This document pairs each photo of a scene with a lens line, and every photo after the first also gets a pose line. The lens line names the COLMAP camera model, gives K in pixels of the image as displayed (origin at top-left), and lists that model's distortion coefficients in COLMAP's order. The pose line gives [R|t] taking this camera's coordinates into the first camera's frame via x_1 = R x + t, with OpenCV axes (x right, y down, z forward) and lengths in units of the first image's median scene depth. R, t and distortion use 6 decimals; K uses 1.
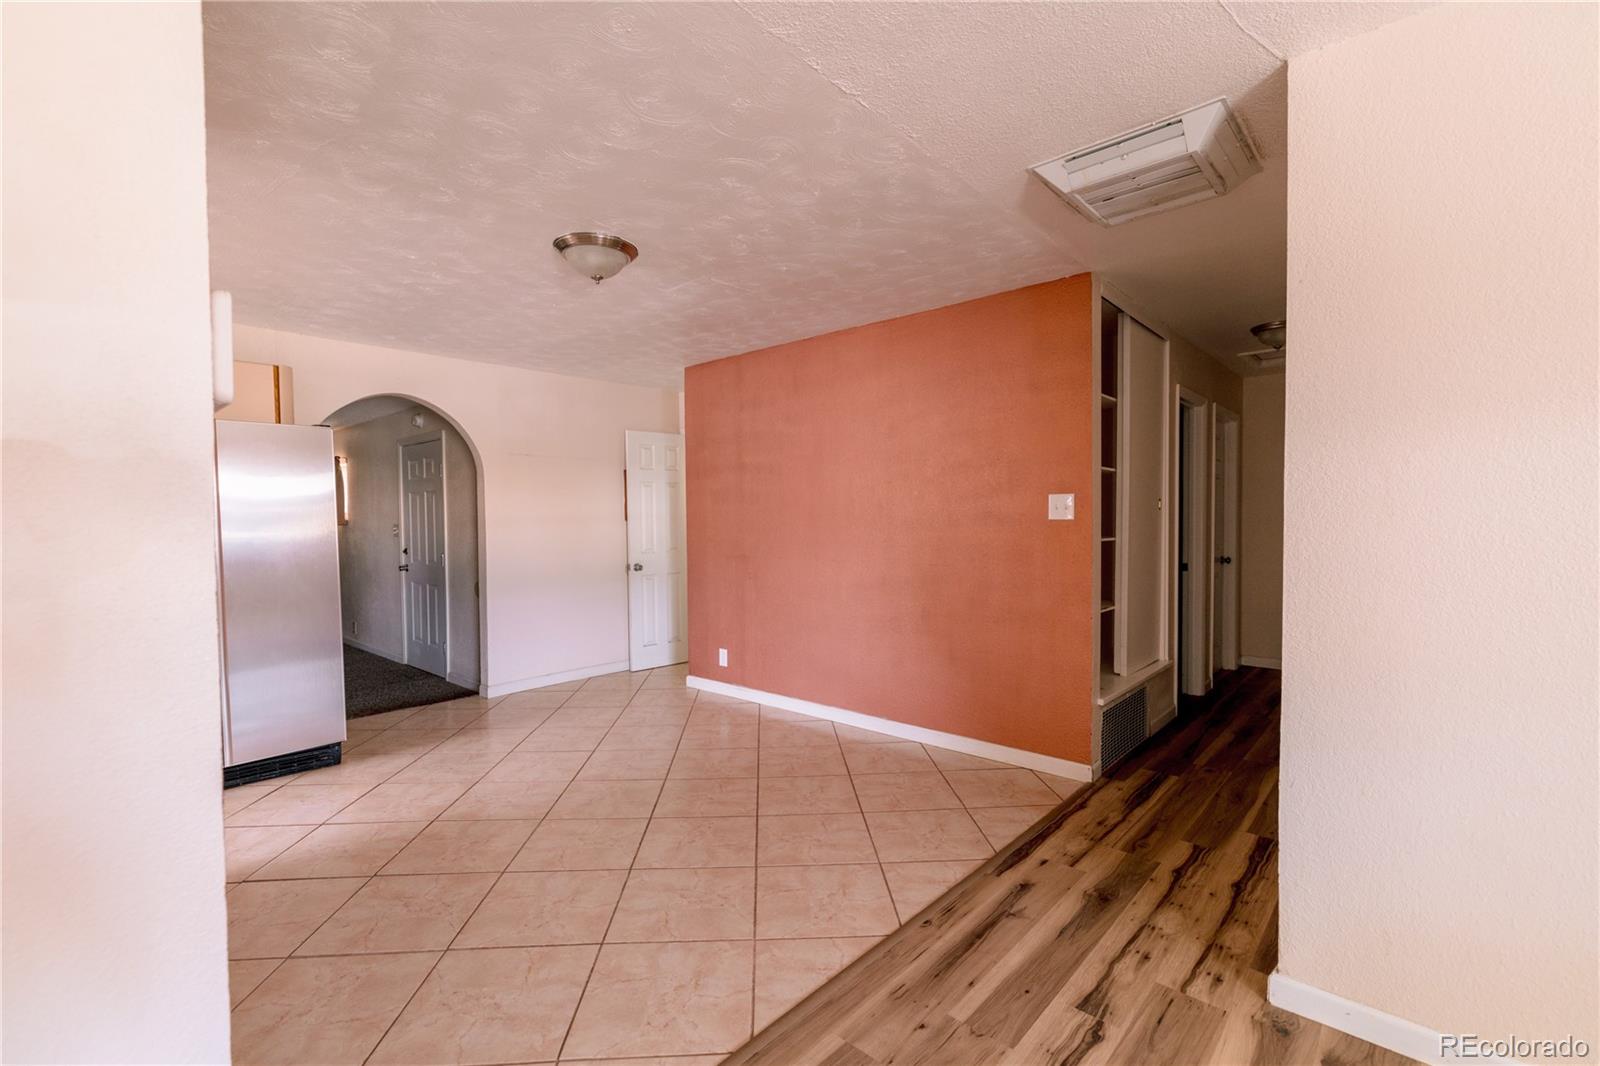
lens RADIAL K [[702.8, 0, 798.6], [0, 702.8, 540.5], [0, 0, 1]] dist [-0.000419, 0.000113]
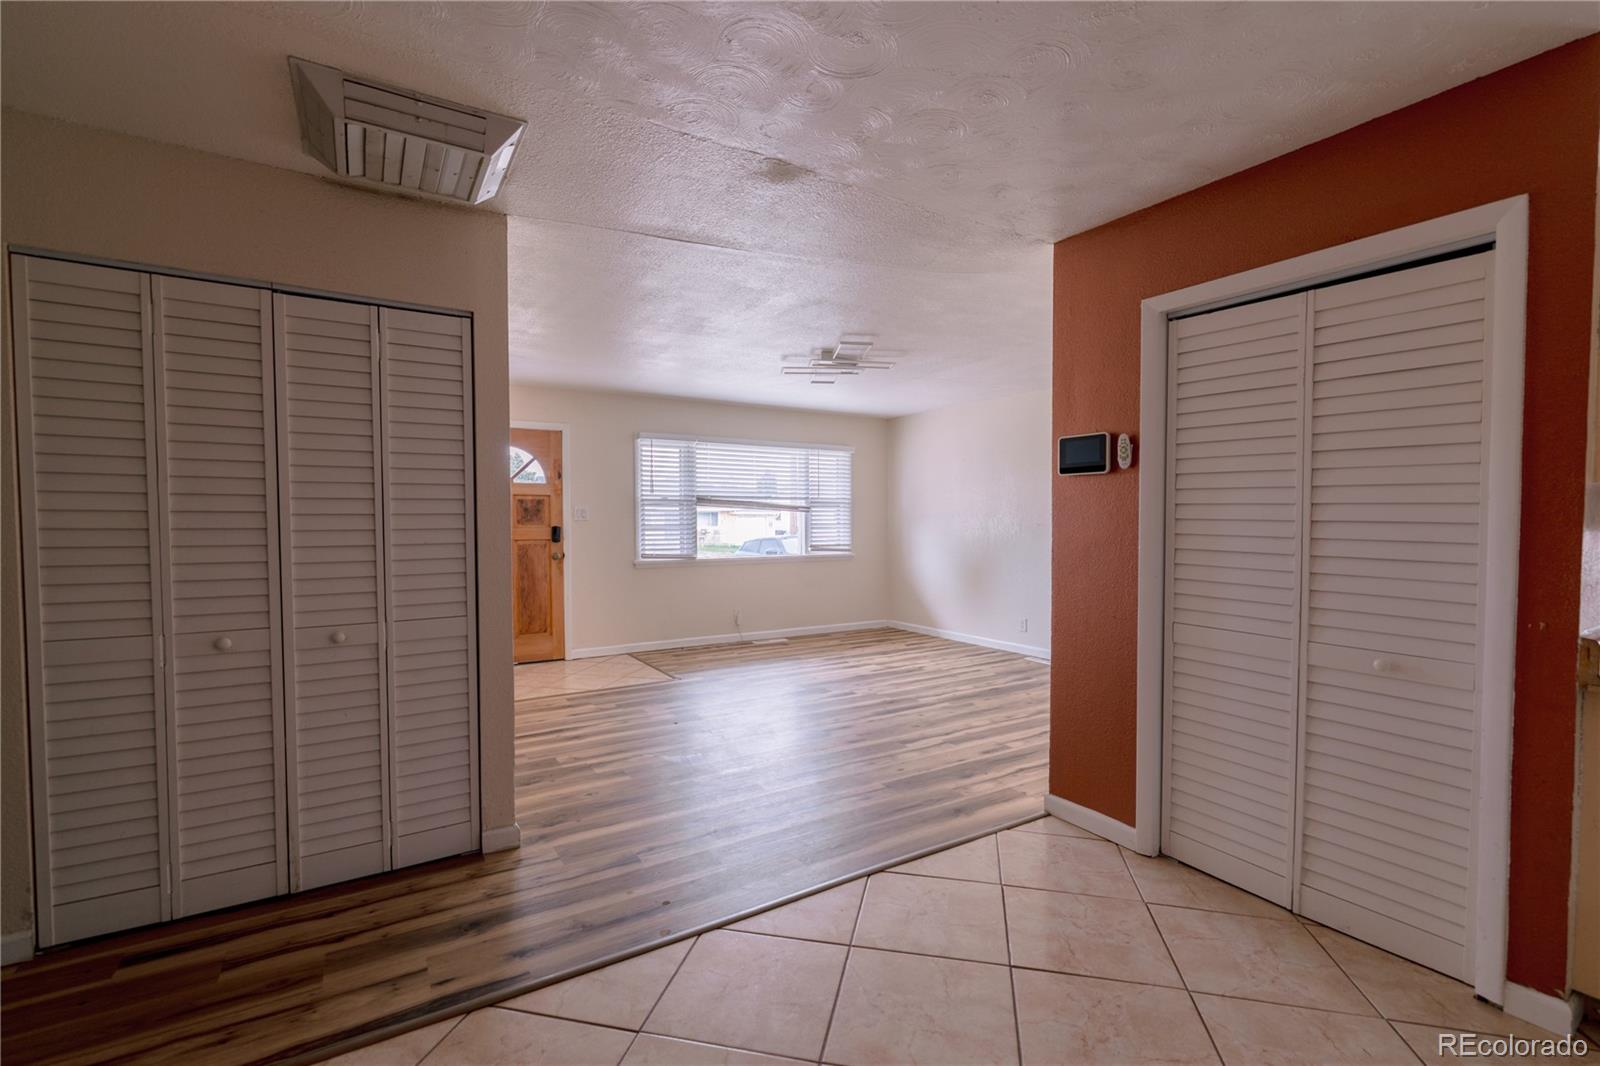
lens RADIAL K [[702.8, 0, 800.7], [0, 702.8, 544.4], [0, 0, 1]] dist [-0.000419, 0.000113]
pose [[-0.962099, -0.000986, 0.272698, -0.147727], [0.016395, 0.997976, 0.061450, -0.028978], [-0.272207, 0.063592, -0.960135, 1.080869]]
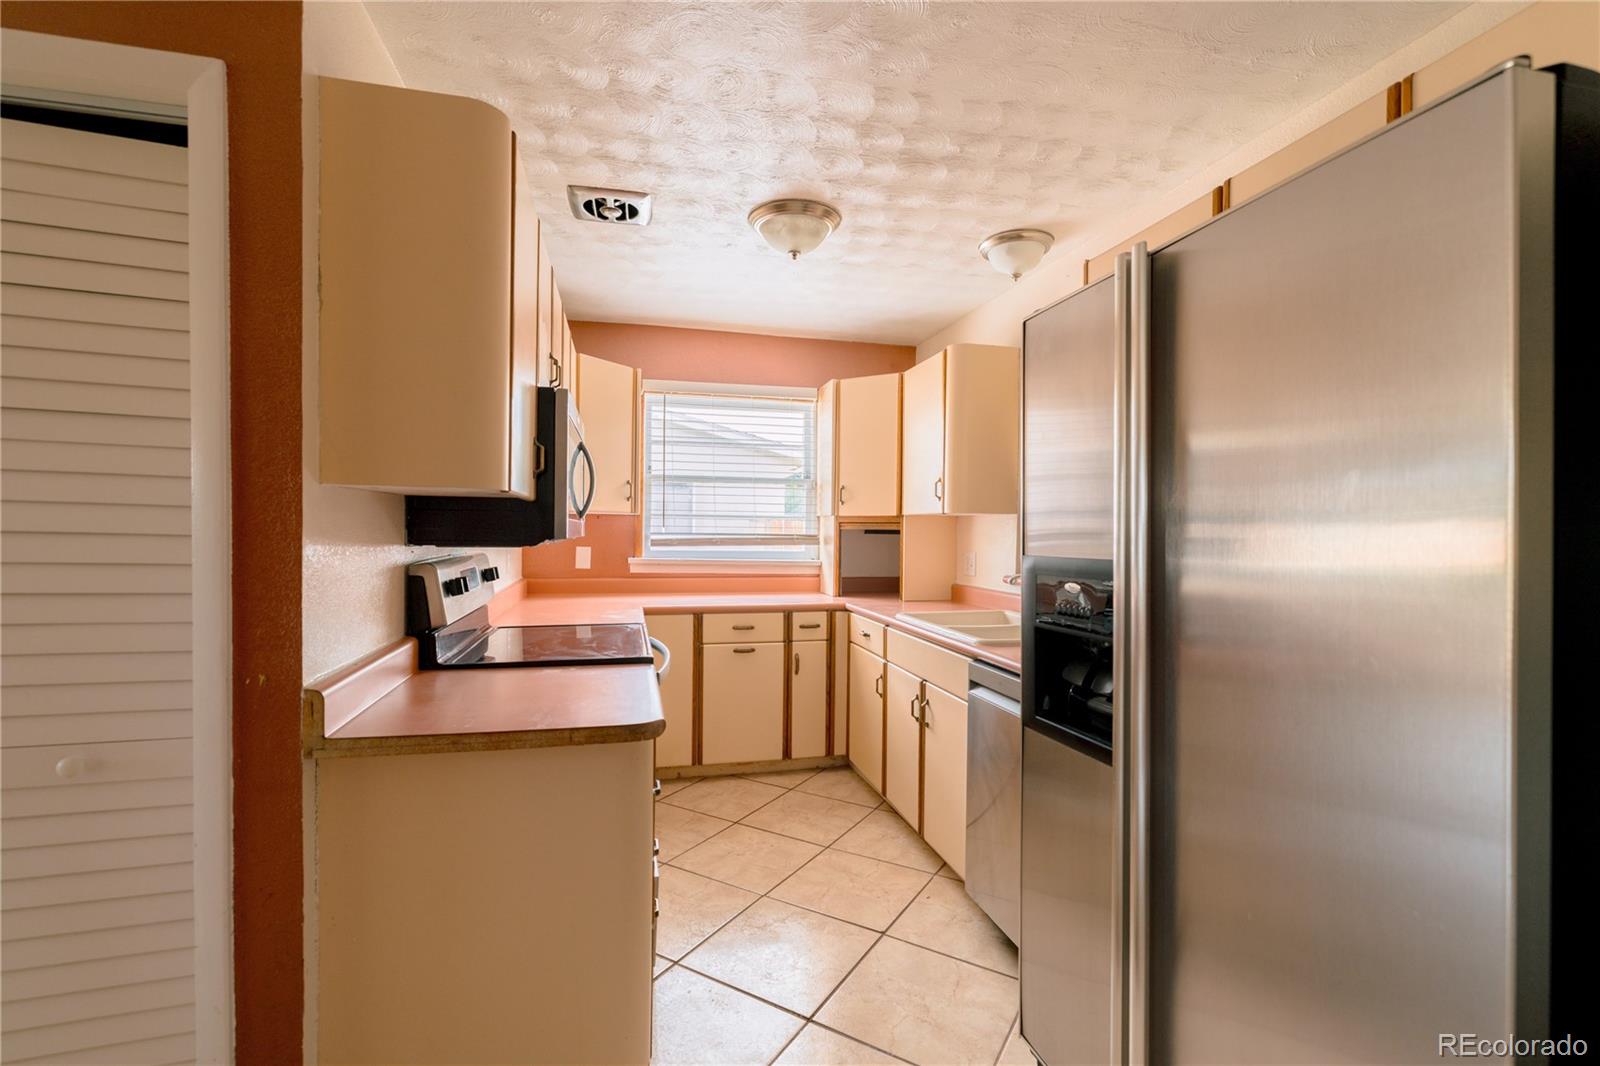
lens RADIAL K [[702.8, 0, 808.2], [0, 702.8, 547.5], [0, 0, 1]] dist [-0.000419, 0.000113]
pose [[-0.525466, 0.018106, -0.850622, -0.335106], [-0.030250, 0.998744, 0.039946, -0.022570], [0.850277, 0.046722, -0.524258, 0.907317]]
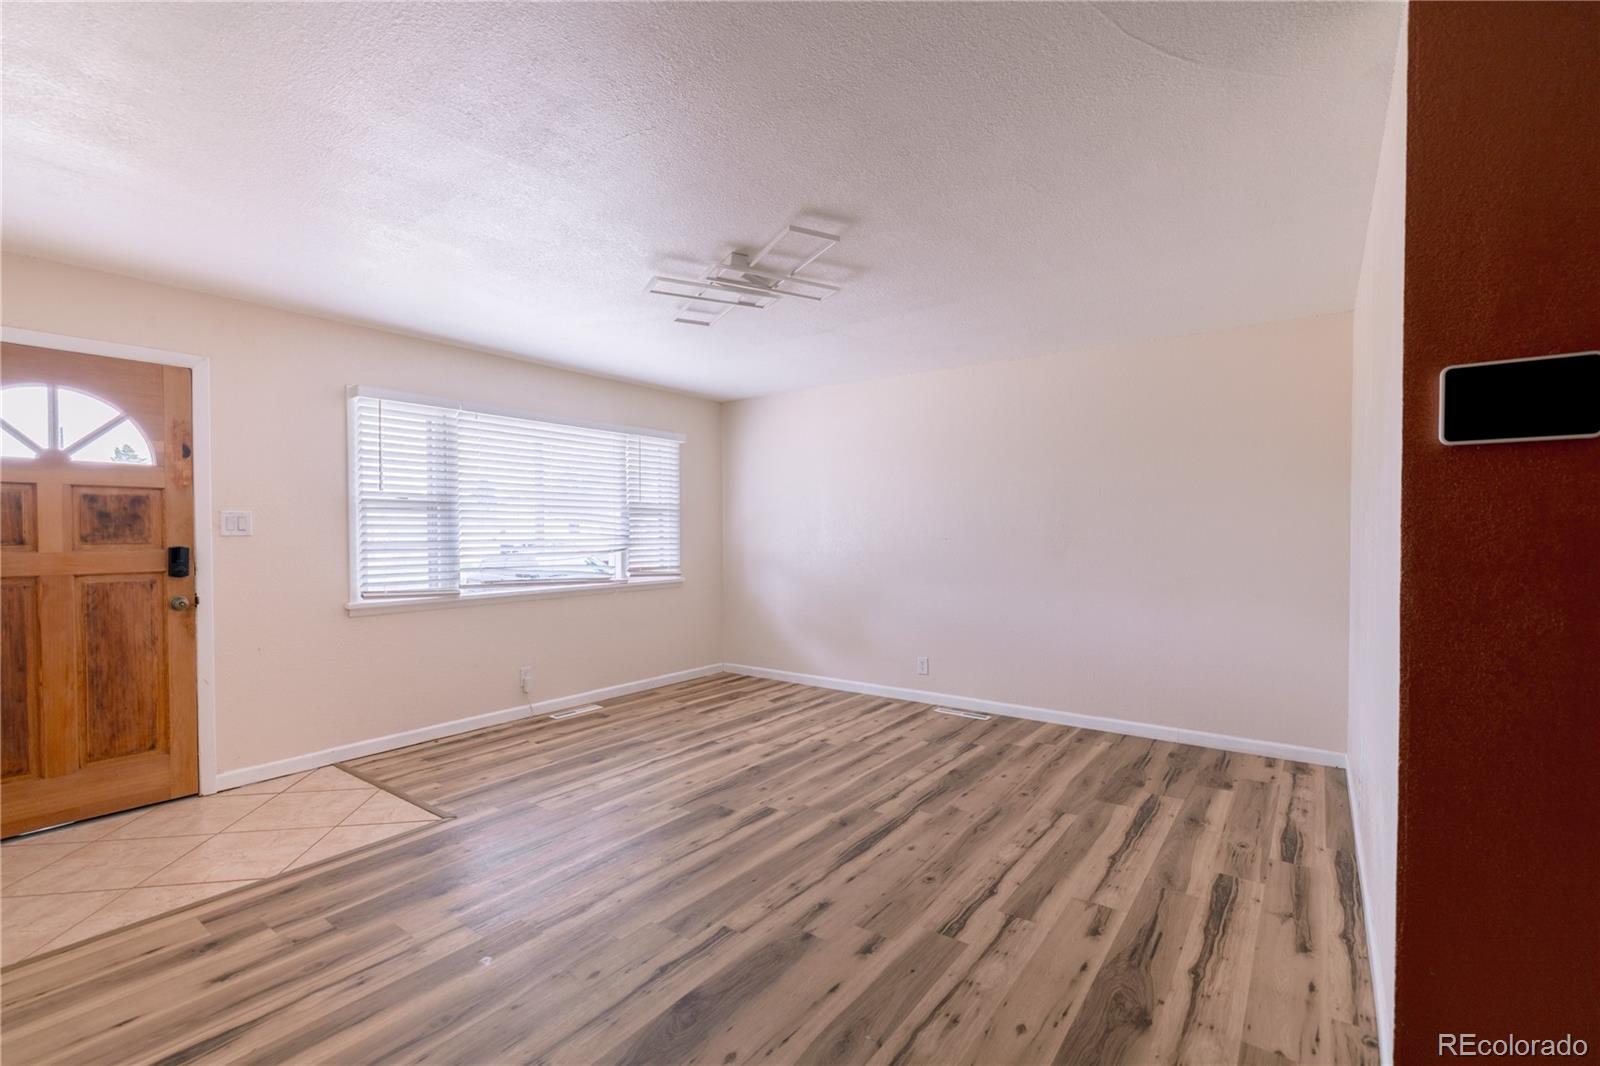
lens RADIAL K [[702.8, 0, 801.7], [0, 702.8, 544.7], [0, 0, 1]] dist [-0.000419, 0.000113]
pose [[-0.994499, 0.011762, -0.104079, 0.171904], [0.006657, 0.998764, 0.049254, -0.020145], [0.104530, 0.048290, -0.993349, 0.603054]]
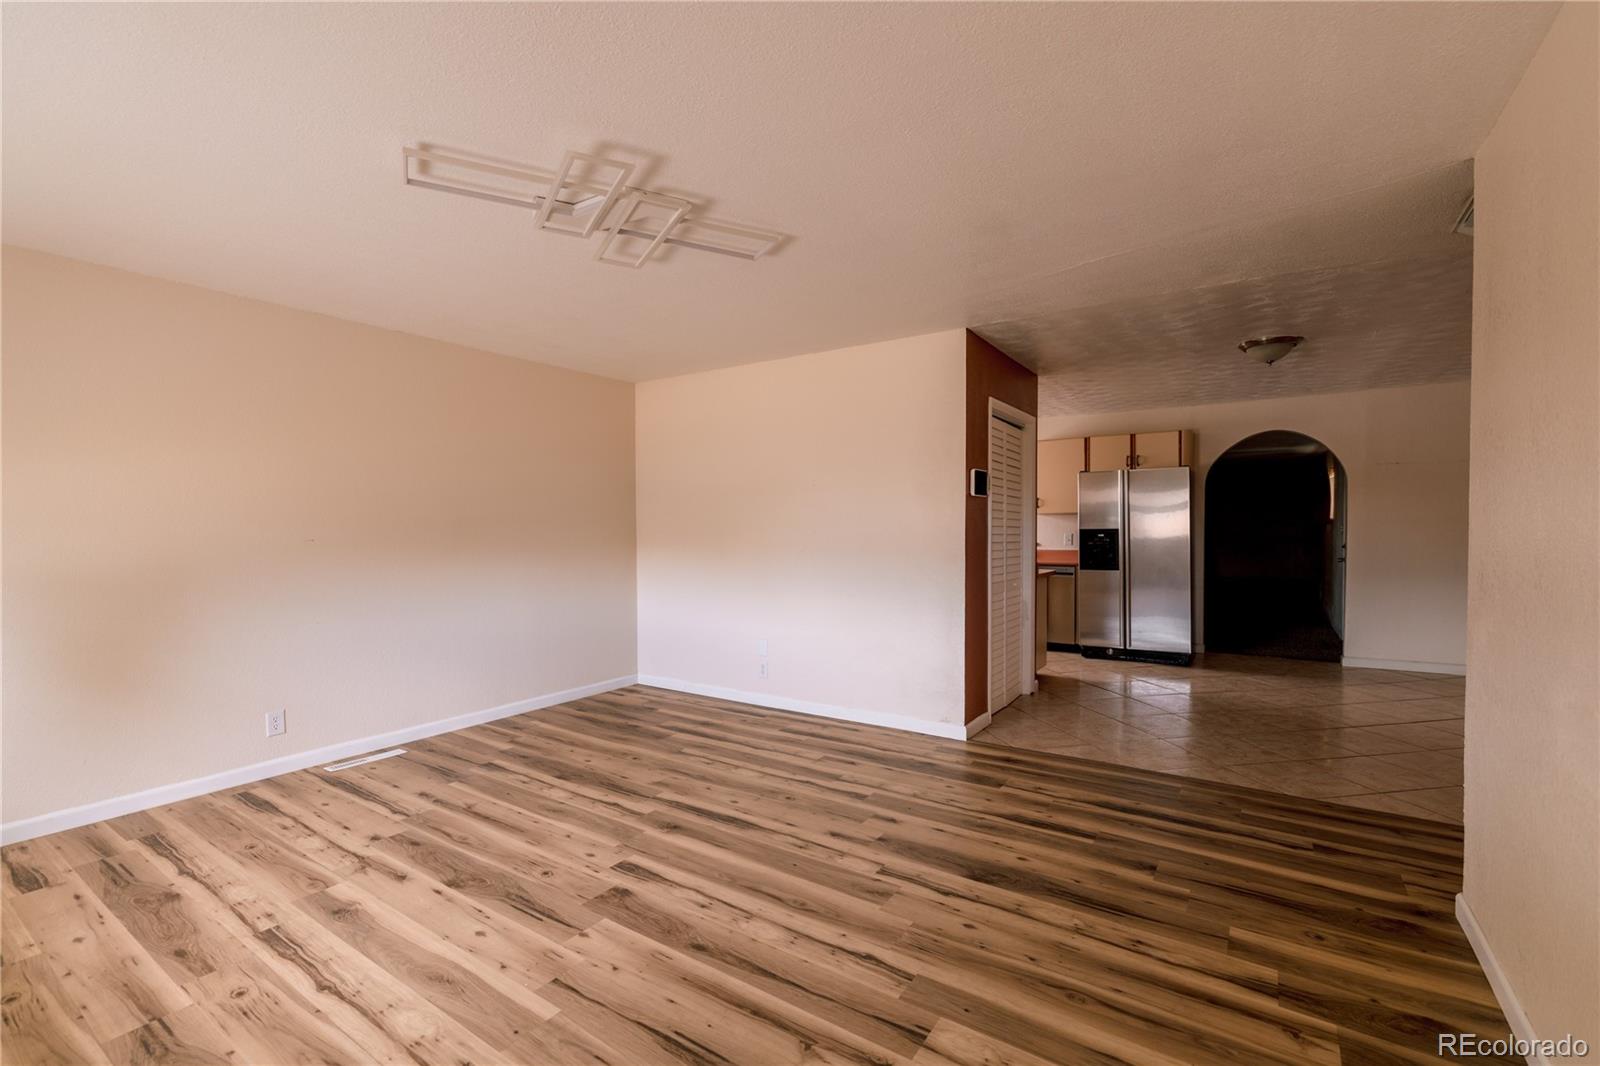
lens RADIAL K [[702.8, 0, 792.4], [0, 702.8, 536.8], [0, 0, 1]] dist [-0.000419, 0.000113]
pose [[0.137674, 0.023324, -0.990203, 0.835947], [-0.023074, 0.999527, 0.020336, -0.003540], [0.990209, 0.020048, 0.138148, -0.166386]]
